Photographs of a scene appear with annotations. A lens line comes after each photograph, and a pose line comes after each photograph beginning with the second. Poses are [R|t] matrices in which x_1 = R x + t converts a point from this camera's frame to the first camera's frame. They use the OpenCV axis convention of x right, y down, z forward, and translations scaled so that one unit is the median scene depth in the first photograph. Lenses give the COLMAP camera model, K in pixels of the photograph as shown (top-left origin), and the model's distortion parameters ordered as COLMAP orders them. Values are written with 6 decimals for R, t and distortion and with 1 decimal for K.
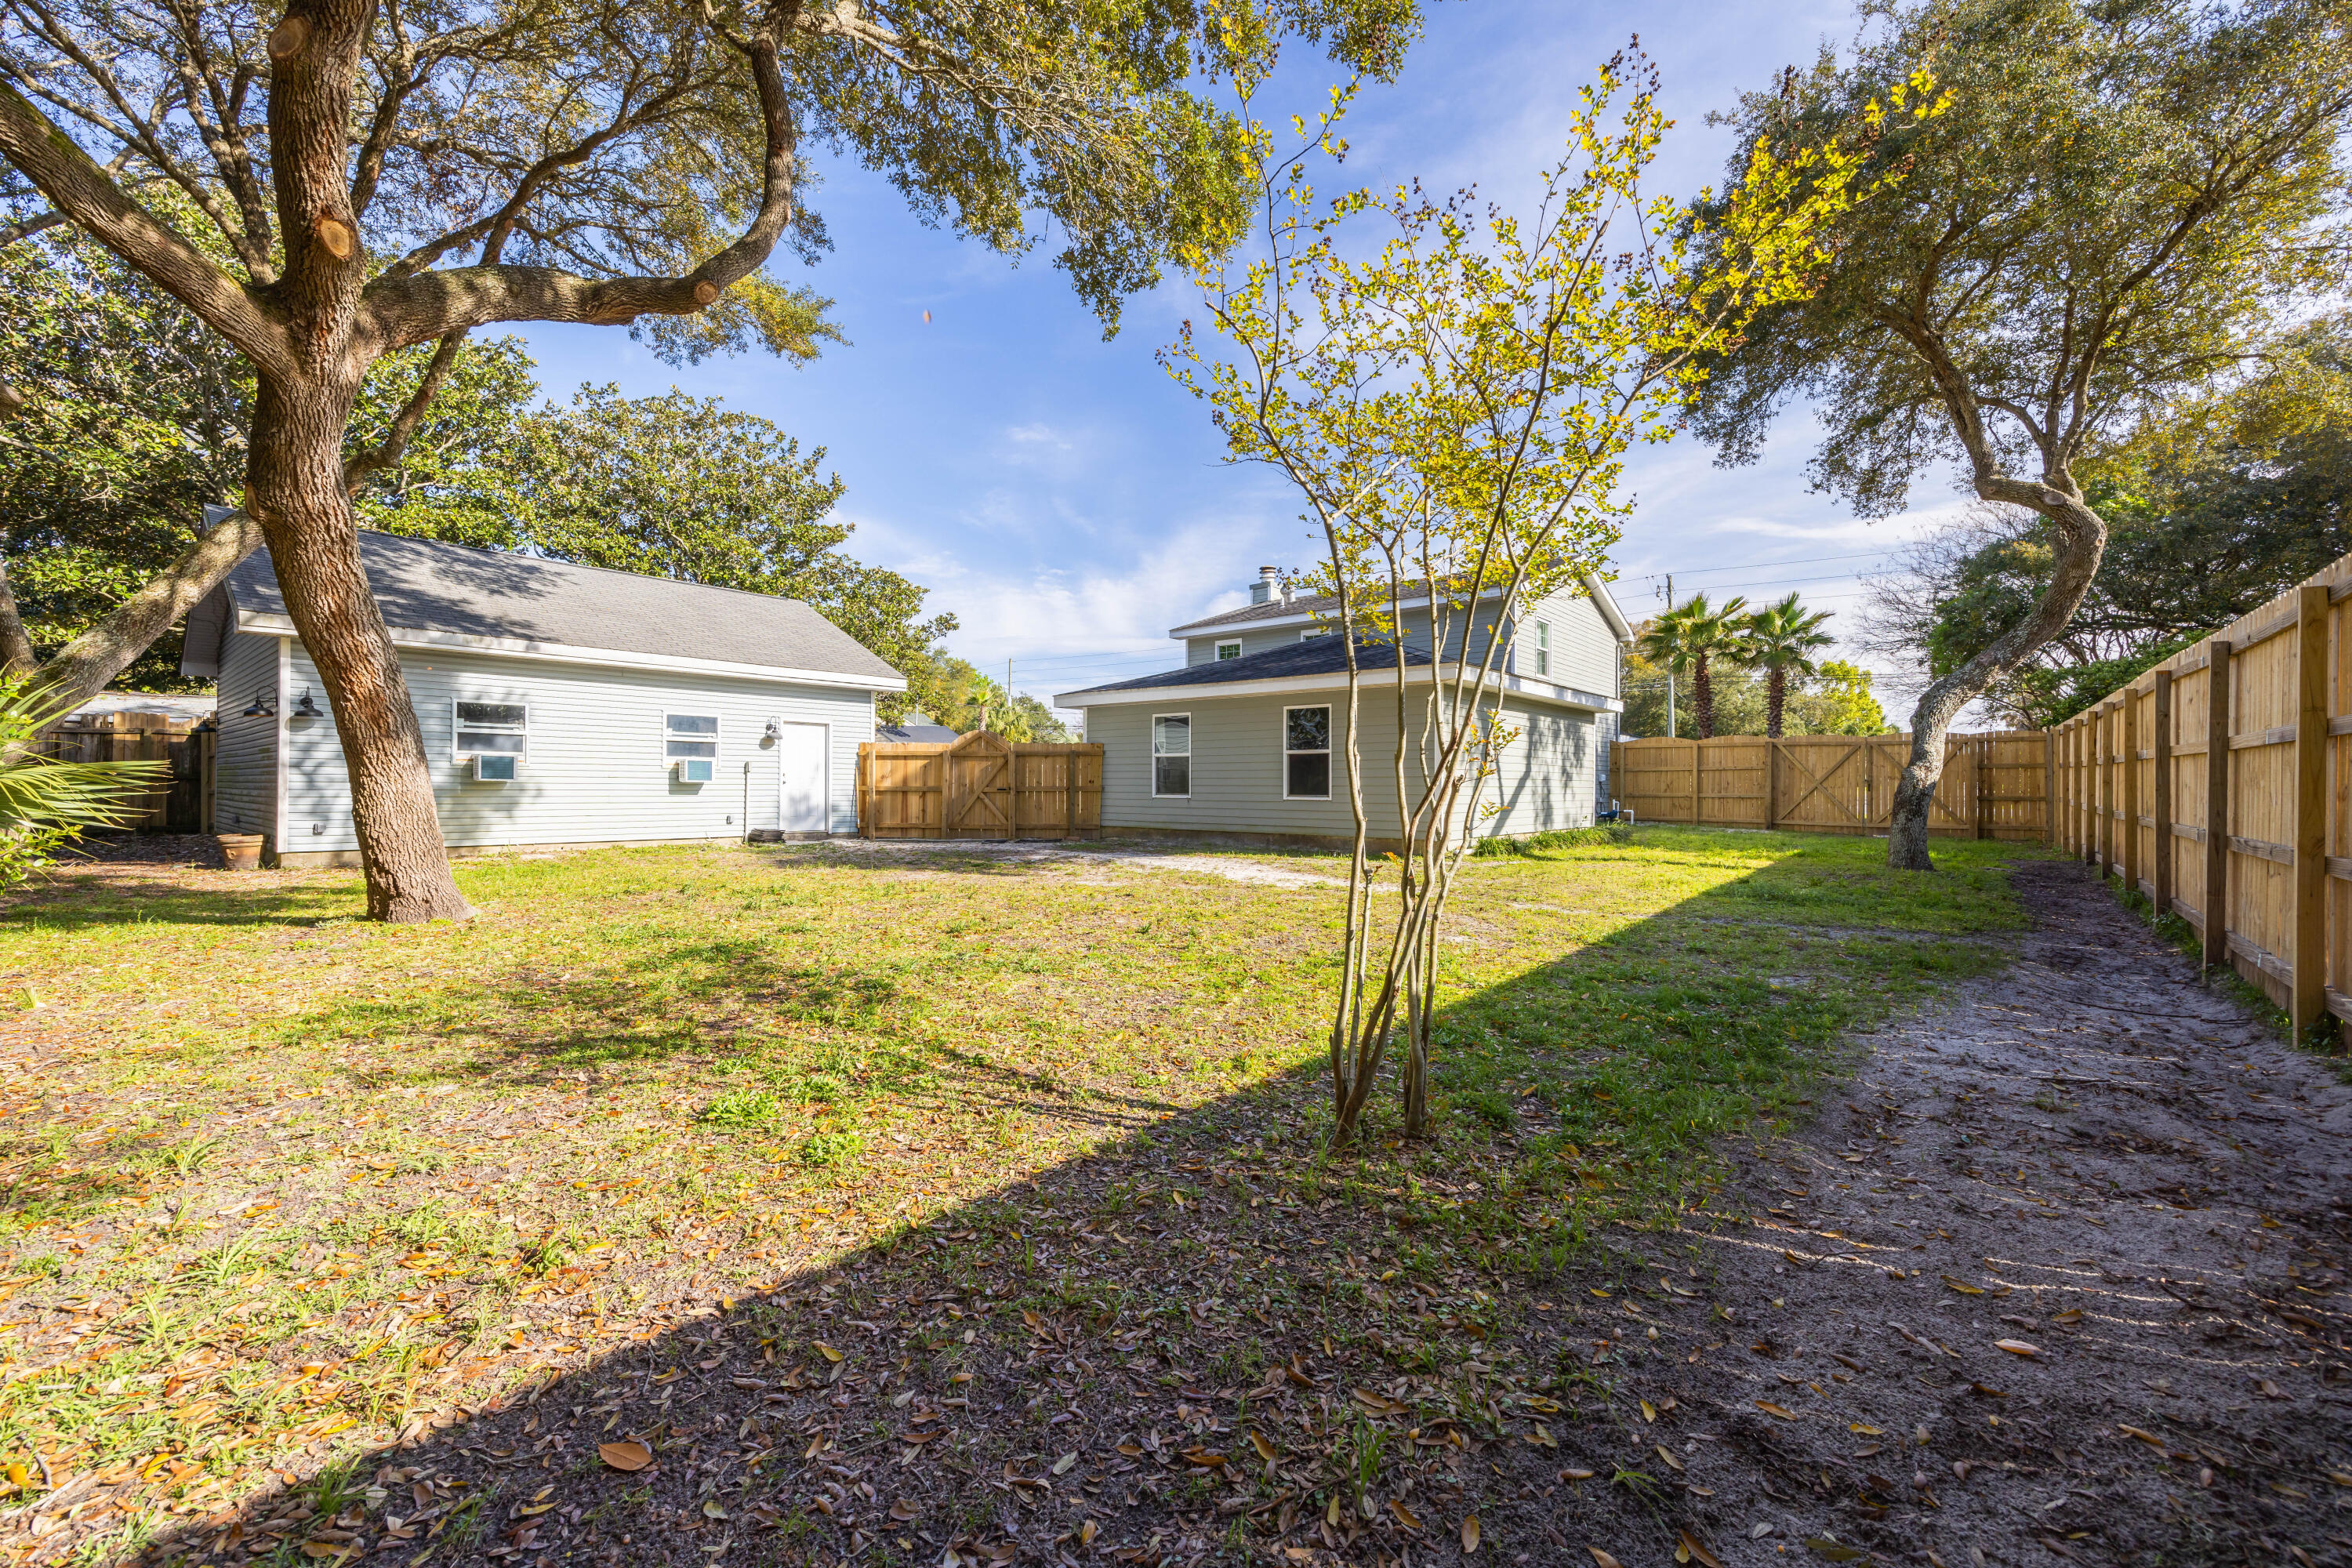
lens RADIAL K [[962.8, 0, 1175.7], [0, 962.8, 781.4], [0, 0, 1]] dist [-0.000125, -0.000015]
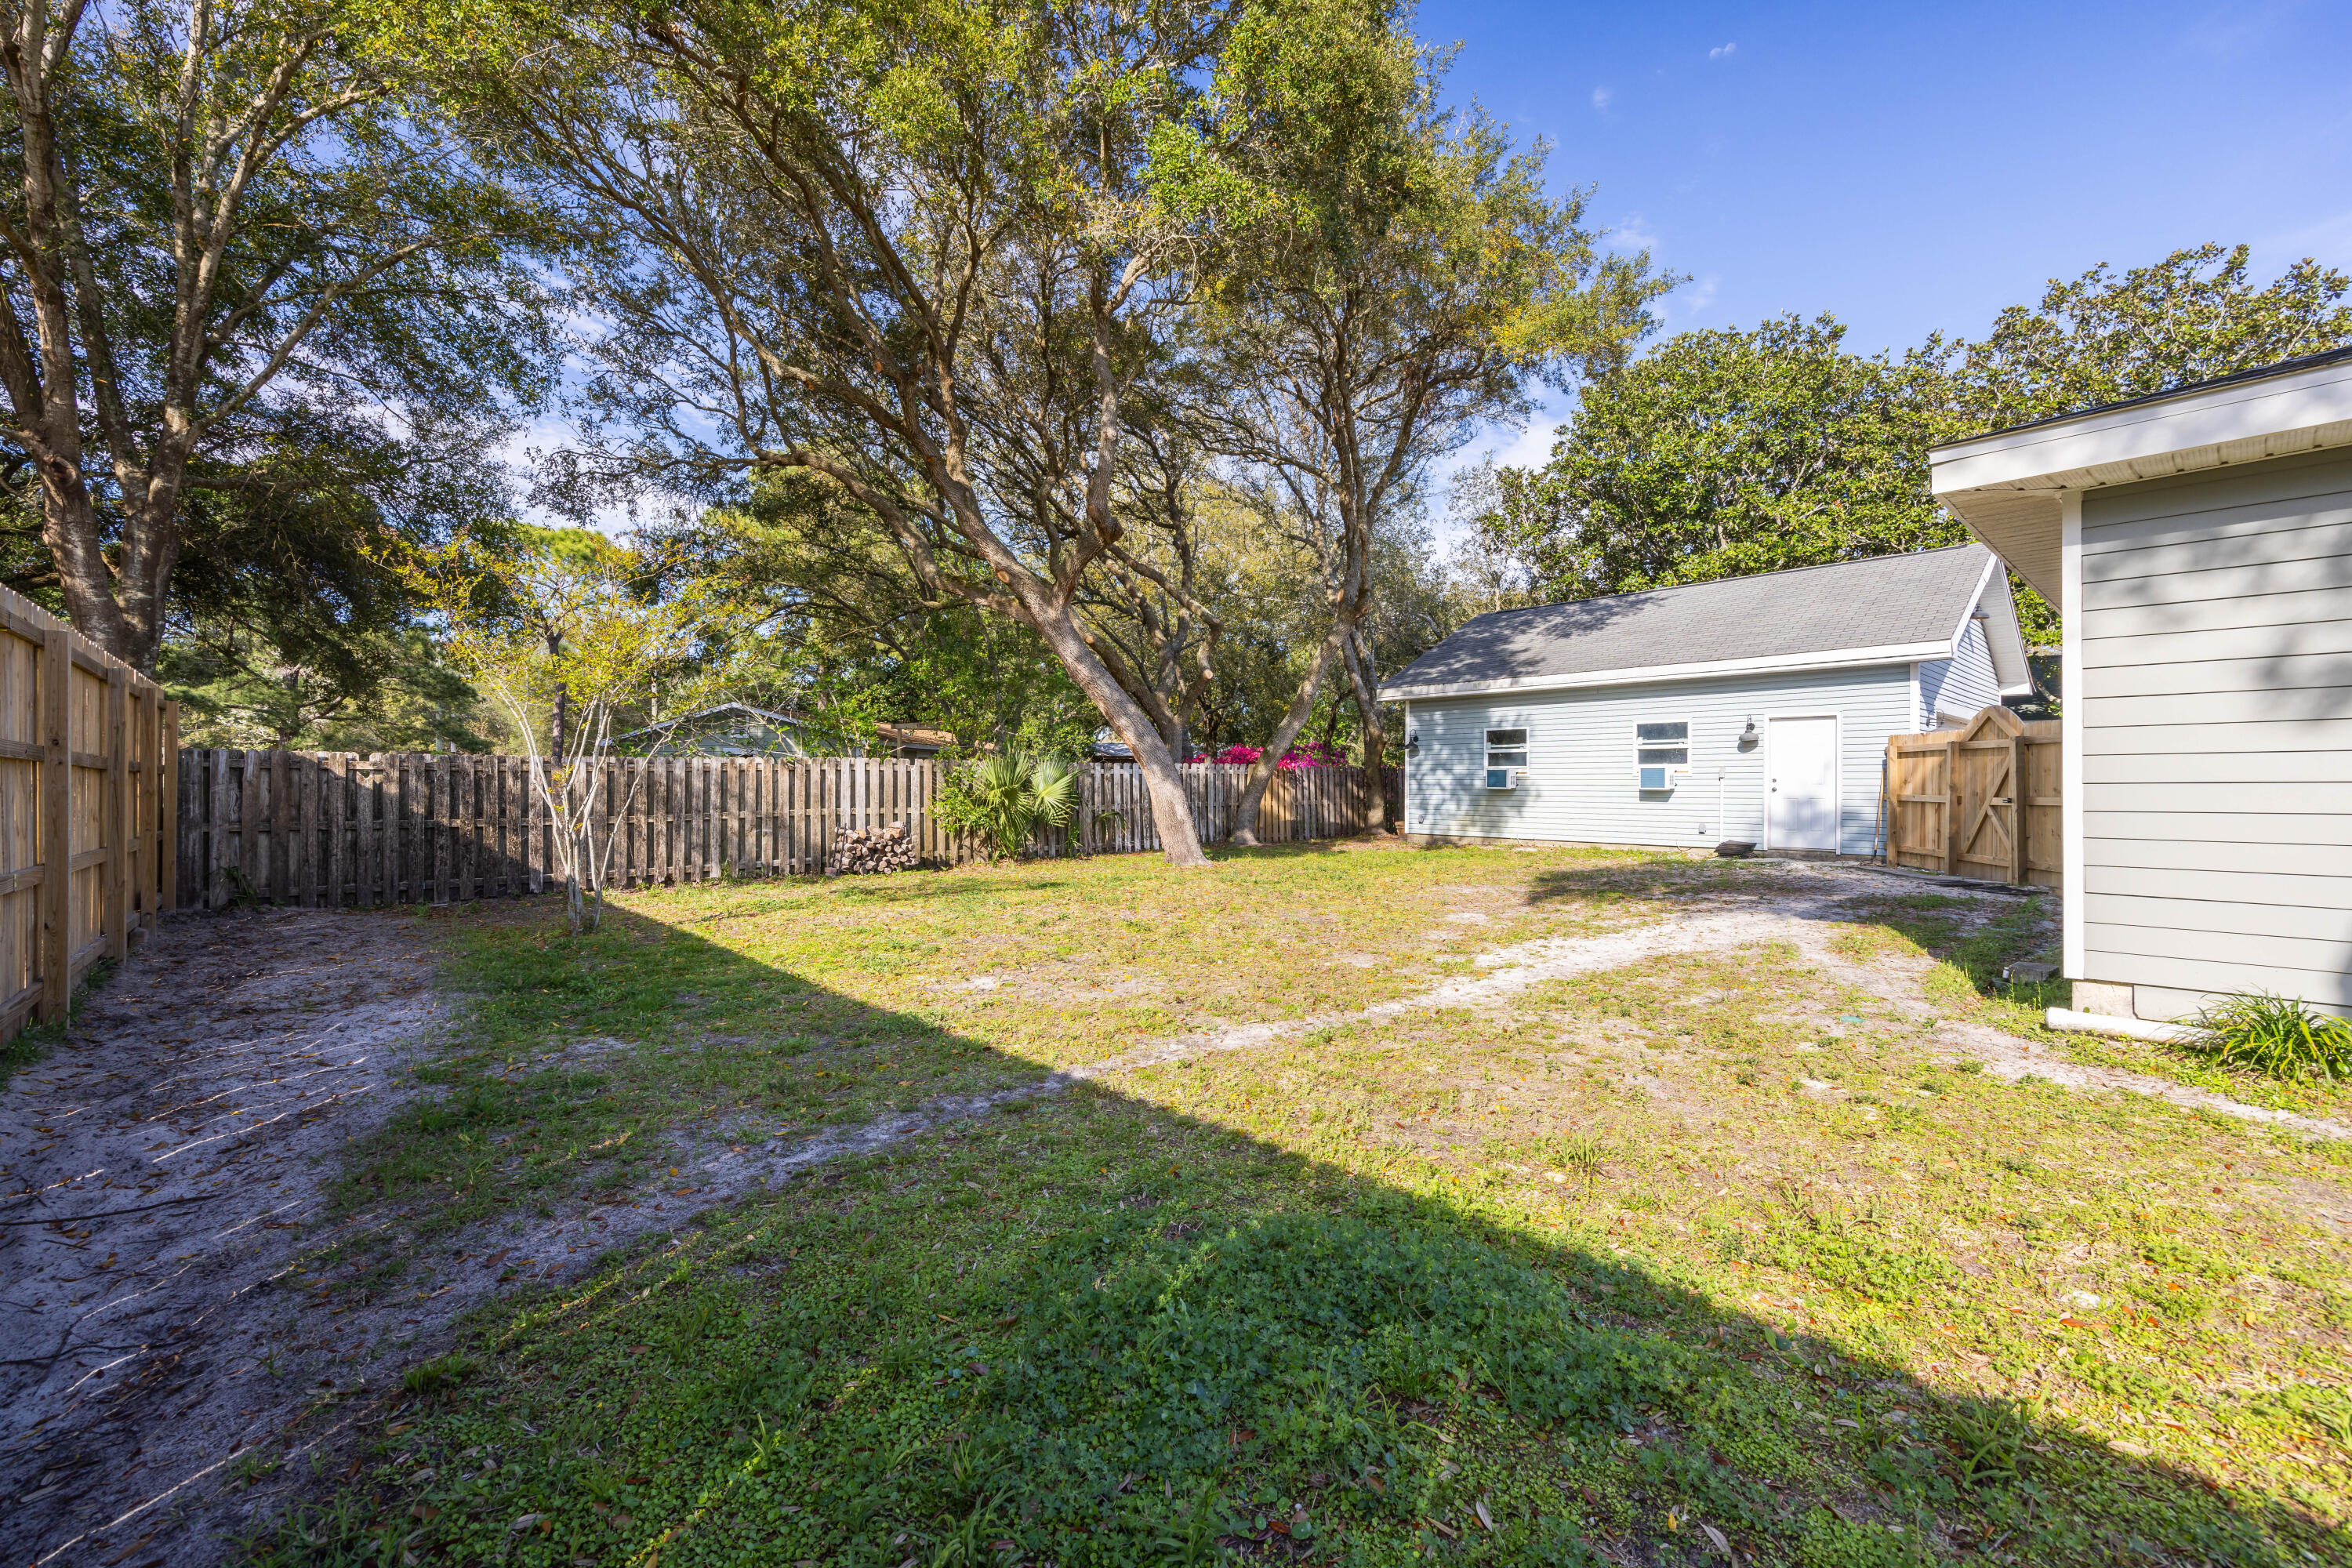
lens RADIAL K [[962.8, 0, 1175.9], [0, 962.8, 784.8], [0, 0, 1]] dist [-0.000125, -0.000015]
pose [[-0.222164, -0.002720, -0.975005, 0.611995], [-0.004166, 0.999990, -0.001840, 0.000992], [0.975000, 0.003654, -0.222173, 0.740686]]
